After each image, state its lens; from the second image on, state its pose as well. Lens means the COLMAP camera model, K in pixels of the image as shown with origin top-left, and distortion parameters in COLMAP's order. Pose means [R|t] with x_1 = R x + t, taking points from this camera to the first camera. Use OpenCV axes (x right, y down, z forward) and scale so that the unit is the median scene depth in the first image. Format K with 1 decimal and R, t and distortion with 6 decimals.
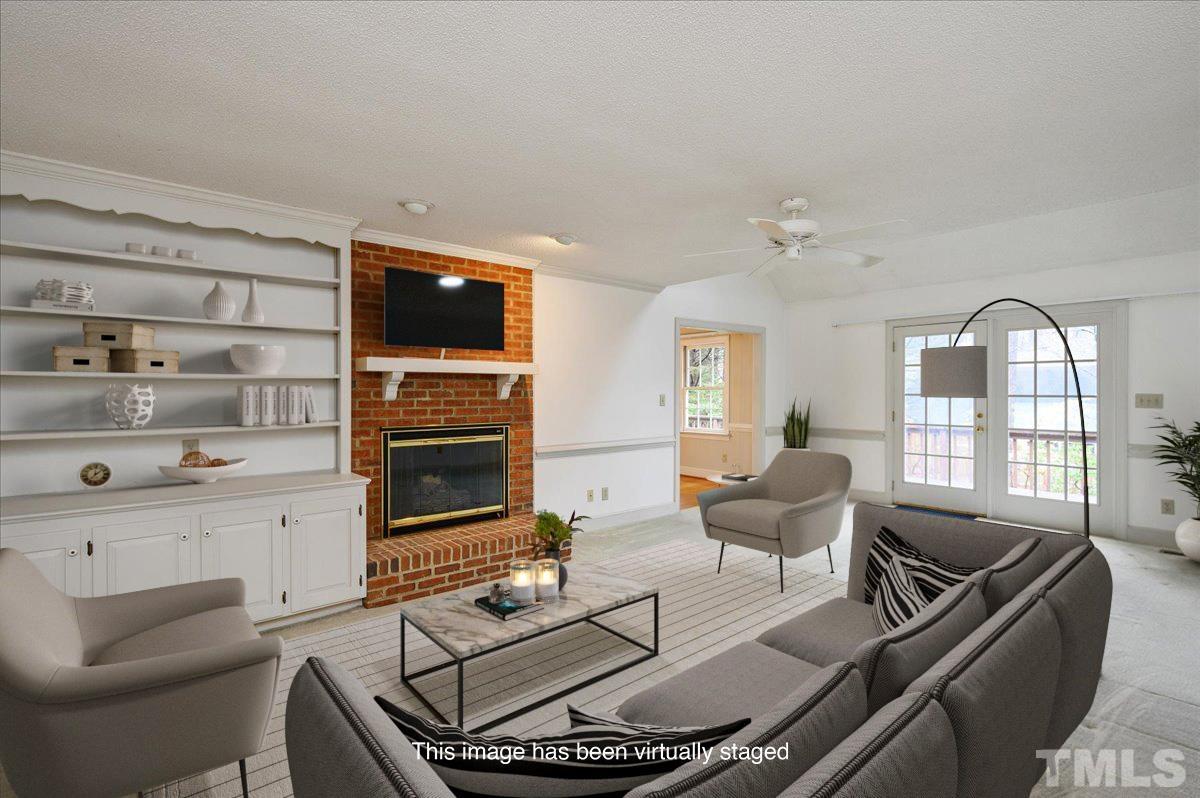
lens RADIAL K [[561.6, 0, 588.6], [0, 561.6, 393.6], [0, 0, 1]] dist [-0.000225, -0.000084]
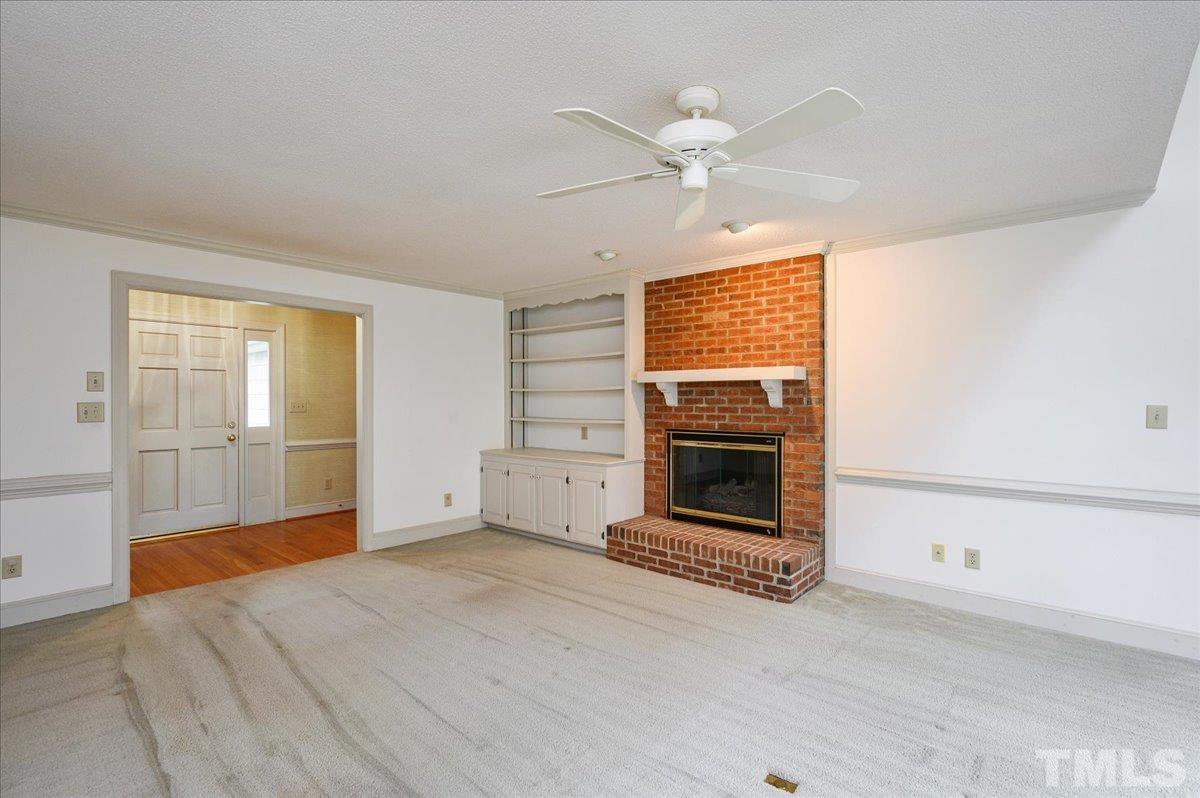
lens RADIAL K [[561.6, 0, 588.6], [0, 561.6, 393.6], [0, 0, 1]] dist [-0.000225, -0.000084]
pose [[0.148701, -0.004735, -0.988871, 0.791210], [-0.000973, 0.999987, -0.004934, -0.008172], [0.988882, 0.001696, 0.148695, 0.626177]]
